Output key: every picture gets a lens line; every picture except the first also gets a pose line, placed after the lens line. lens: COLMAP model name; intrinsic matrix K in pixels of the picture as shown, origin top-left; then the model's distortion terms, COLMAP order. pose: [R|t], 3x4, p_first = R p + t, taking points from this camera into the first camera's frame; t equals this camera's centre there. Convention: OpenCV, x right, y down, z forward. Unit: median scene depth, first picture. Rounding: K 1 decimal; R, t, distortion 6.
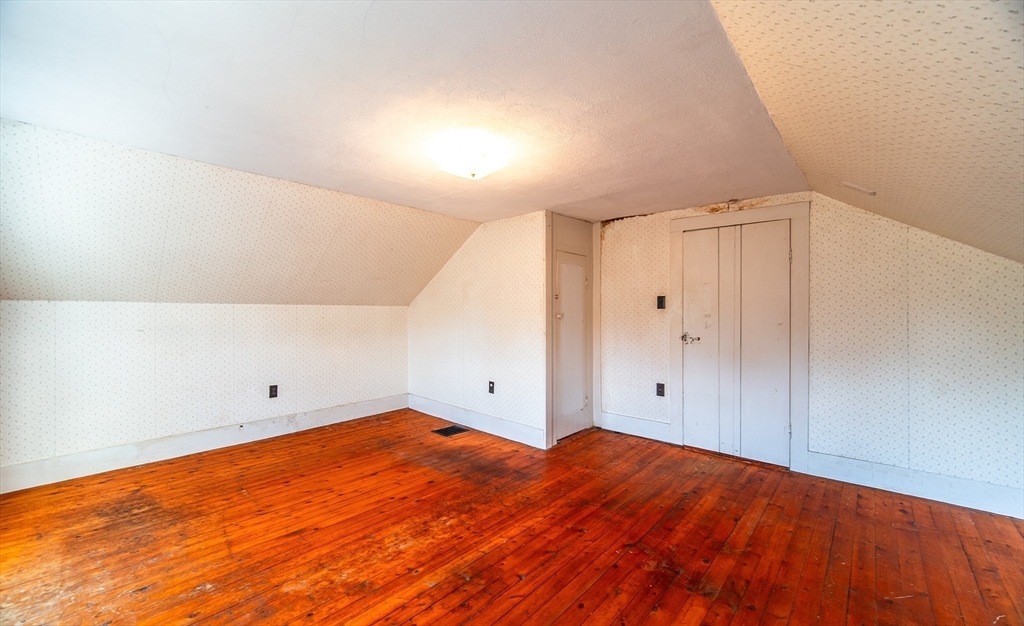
lens RADIAL K [[405.8, 0, 512.0], [0, 405.8, 313.0], [0, 0, 1]] dist [-0.000835, -0.000058]
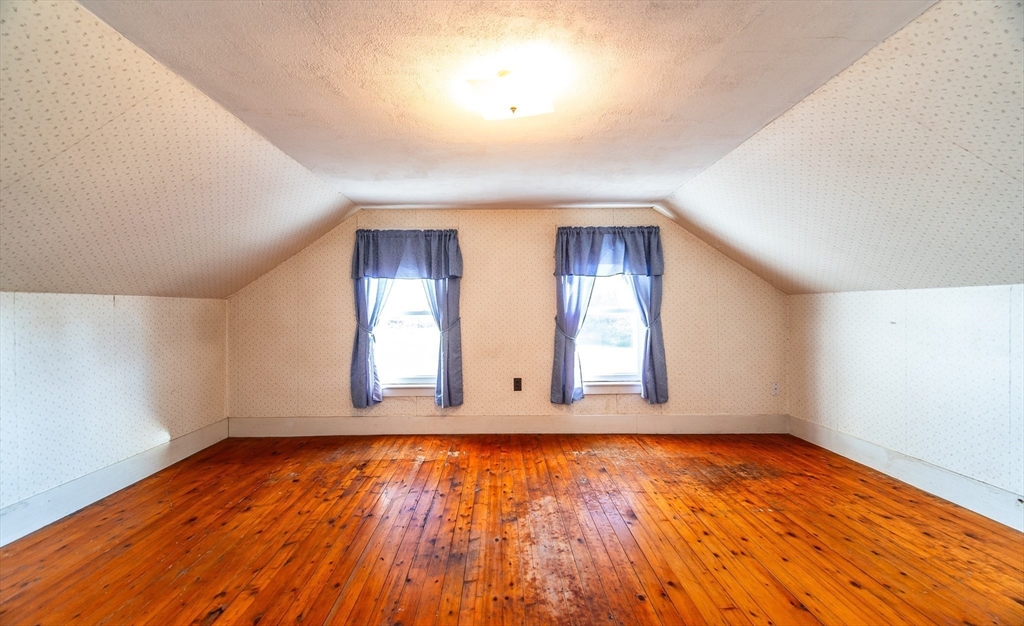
lens RADIAL K [[405.8, 0, 512.0], [0, 405.8, 313.0], [0, 0, 1]] dist [-0.000835, -0.000058]
pose [[-0.734095, 0.010334, -0.678968, 0.359143], [0.008169, 0.999946, 0.006388, 0.006860], [0.678997, -0.000858, -0.734140, 1.373686]]
